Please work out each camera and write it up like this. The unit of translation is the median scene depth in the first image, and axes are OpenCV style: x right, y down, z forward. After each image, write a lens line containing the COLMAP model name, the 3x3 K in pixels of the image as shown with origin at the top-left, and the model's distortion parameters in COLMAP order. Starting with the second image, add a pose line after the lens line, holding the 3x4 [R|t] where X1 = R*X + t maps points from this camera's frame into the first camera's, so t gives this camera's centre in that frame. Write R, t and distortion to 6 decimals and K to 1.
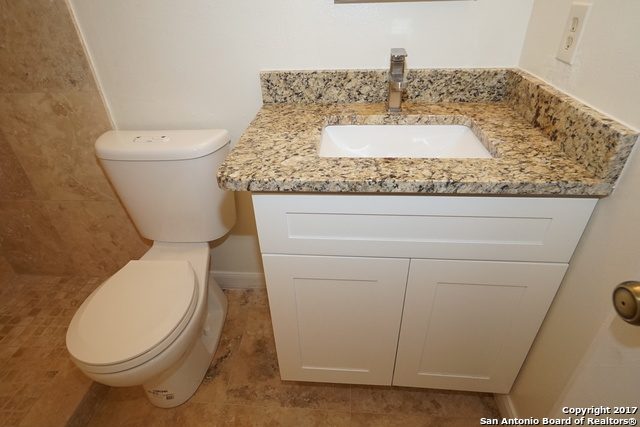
lens RADIAL K [[355.3, 0, 321.0], [0, 355.3, 213.0], [0, 0, 1]] dist [-0.026949, 0.020134]
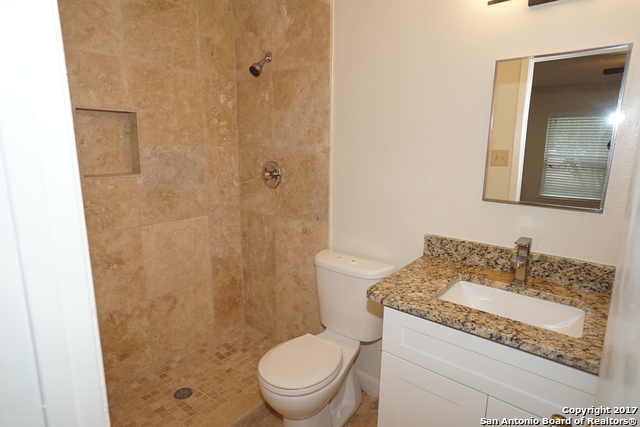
lens RADIAL K [[355.3, 0, 322.7], [0, 355.3, 210.9], [0, 0, 1]] dist [-0.026949, 0.020134]
pose [[0.826270, 0.148027, -0.543476, 0.264982], [-0.340920, 0.899482, -0.273324, 0.061270], [0.448387, 0.411122, 0.793680, -0.400307]]
